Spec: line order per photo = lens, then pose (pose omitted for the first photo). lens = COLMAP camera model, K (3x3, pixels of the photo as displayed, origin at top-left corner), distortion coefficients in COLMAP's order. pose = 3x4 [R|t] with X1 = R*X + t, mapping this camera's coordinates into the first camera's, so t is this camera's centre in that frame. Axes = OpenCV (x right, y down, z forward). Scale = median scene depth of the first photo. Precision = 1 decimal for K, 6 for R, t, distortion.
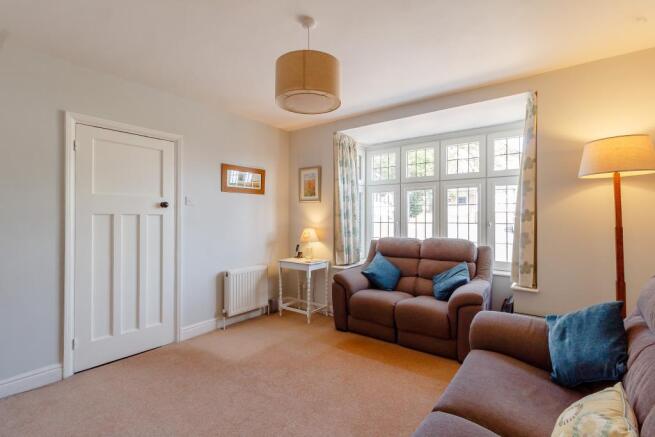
lens RADIAL K [[305.1, 0, 327.3], [0, 305.1, 216.7], [0, 0, 1]] dist [0.000669, 0.000035]
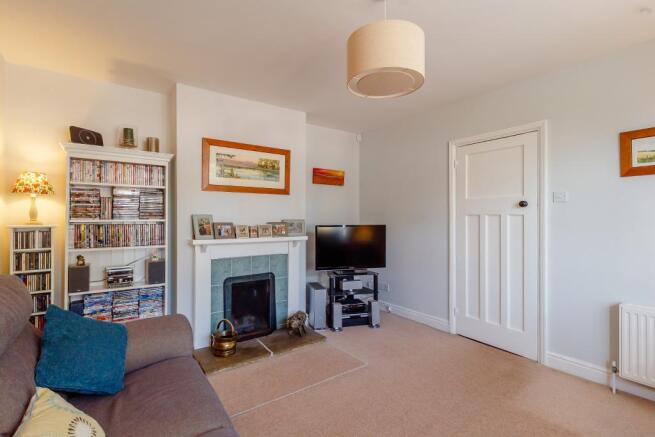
lens RADIAL K [[305.1, 0, 327.3], [0, 305.1, 216.7], [0, 0, 1]] dist [0.000669, 0.000035]
pose [[-0.287911, -0.007357, -0.957629, 0.521065], [-0.001830, 0.999973, -0.007132, 0.007407], [0.957655, -0.000301, -0.287917, 0.703025]]
